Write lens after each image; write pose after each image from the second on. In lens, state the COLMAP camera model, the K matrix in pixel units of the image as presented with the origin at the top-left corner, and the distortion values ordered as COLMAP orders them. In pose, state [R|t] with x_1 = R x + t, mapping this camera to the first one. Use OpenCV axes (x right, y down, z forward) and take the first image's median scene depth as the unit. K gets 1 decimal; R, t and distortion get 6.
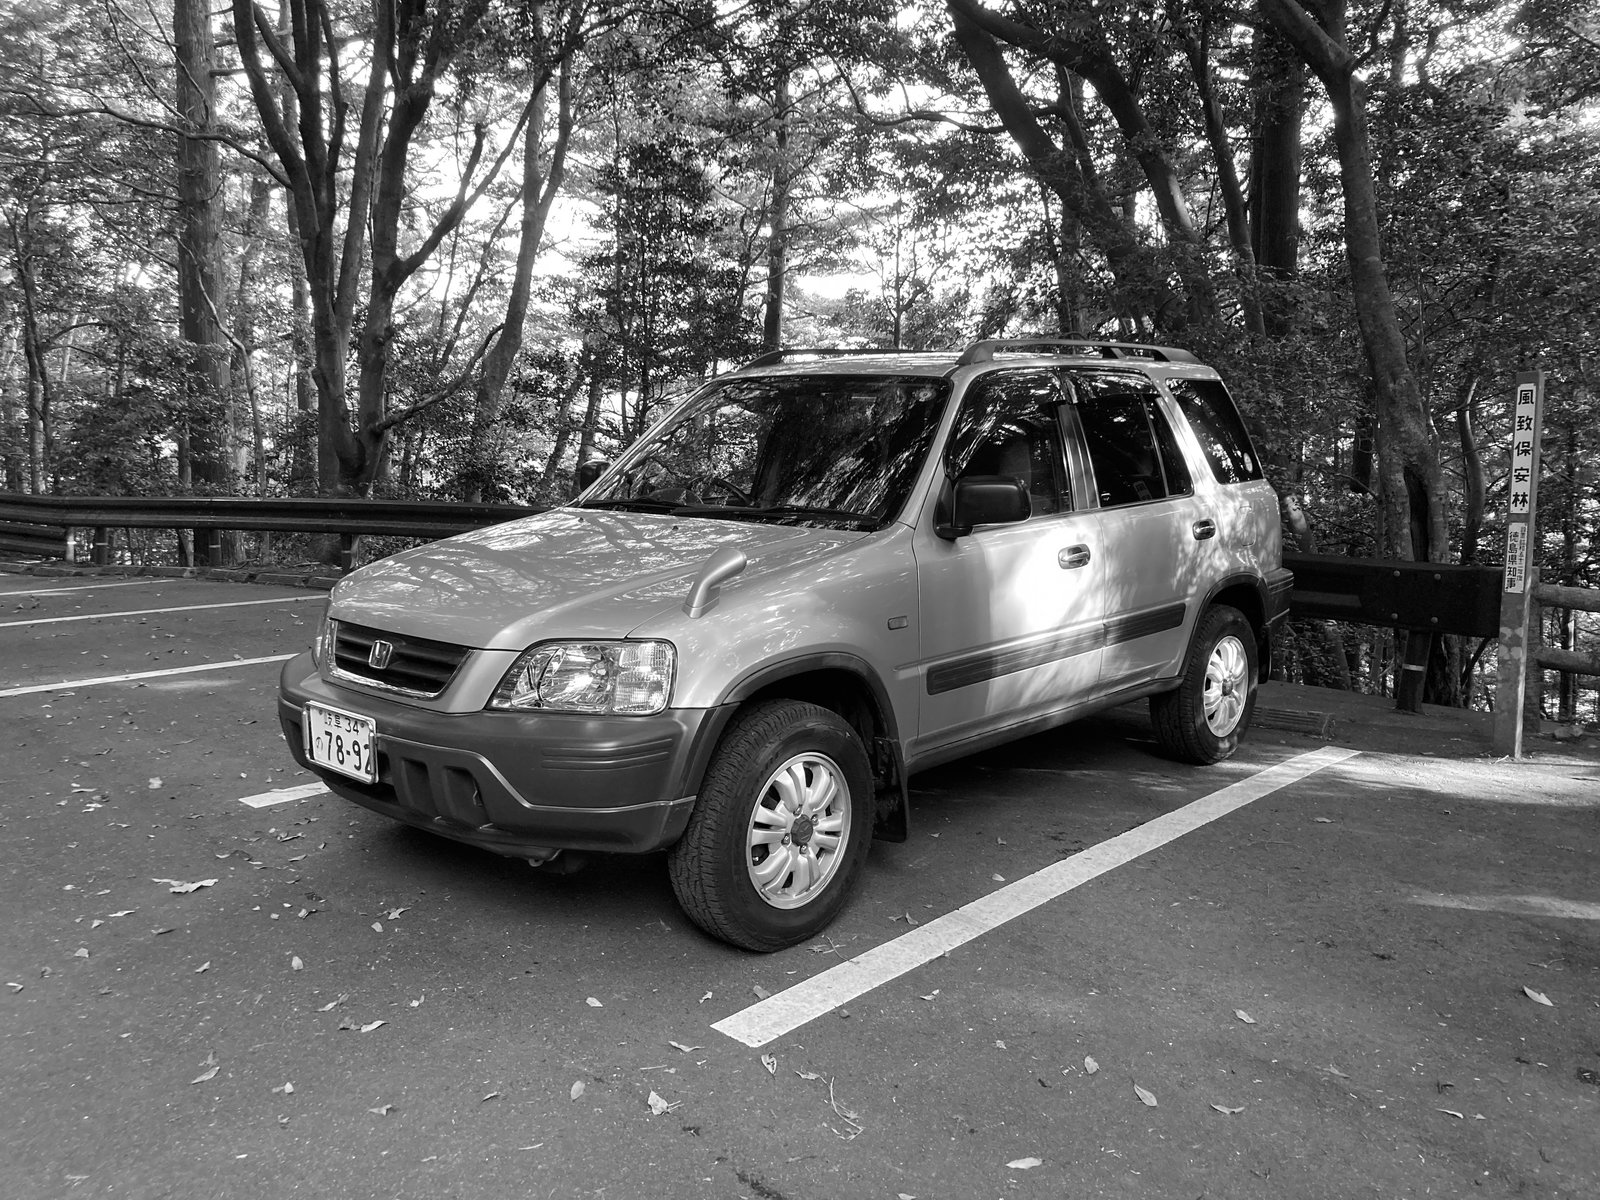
lens RADIAL K [[1317.5, 0, 796.9], [0, 1317.5, 602.4], [0, 0, 1]] dist [0.032843, -0.030151]
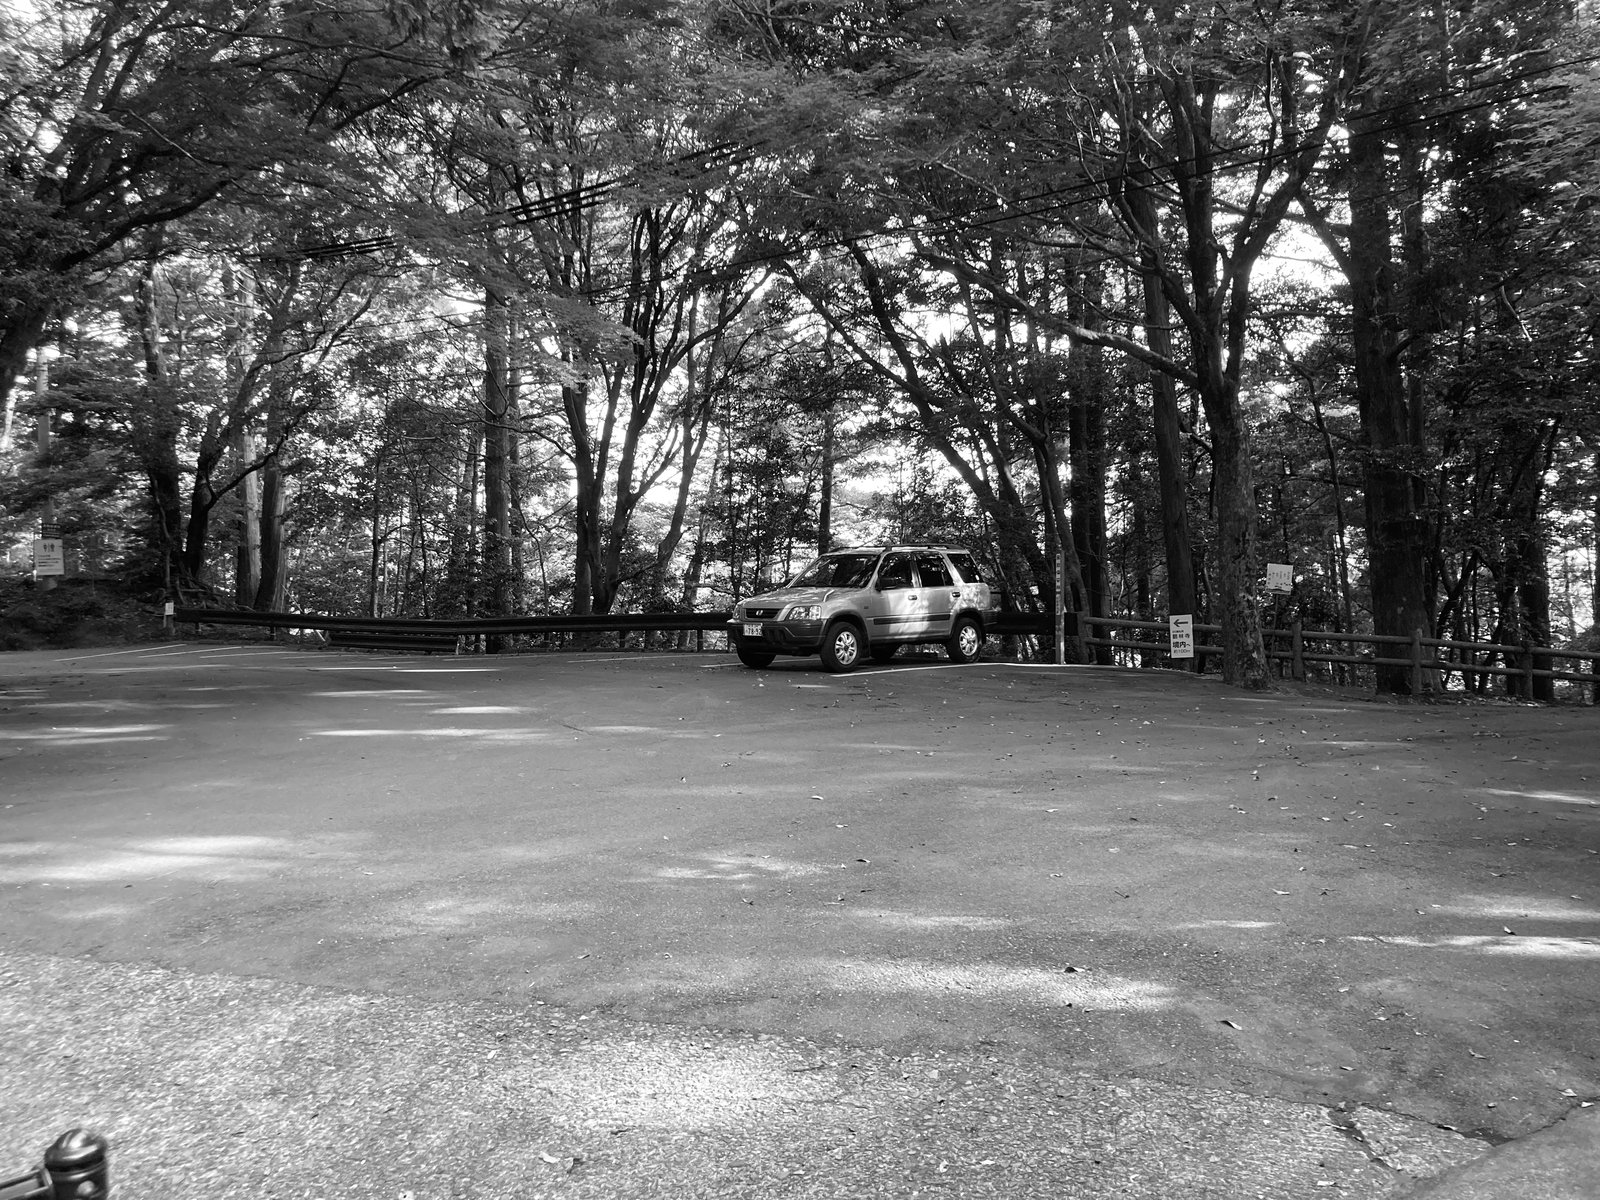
lens RADIAL K [[1317.5, 0, 800.4], [0, 1317.5, 598.0], [0, 0, 1]] dist [0.032843, -0.030151]
pose [[0.999492, -0.010524, -0.030069, -0.013160], [0.006595, 0.991762, -0.127923, 0.485980], [0.031168, 0.127660, 0.991328, -3.050541]]
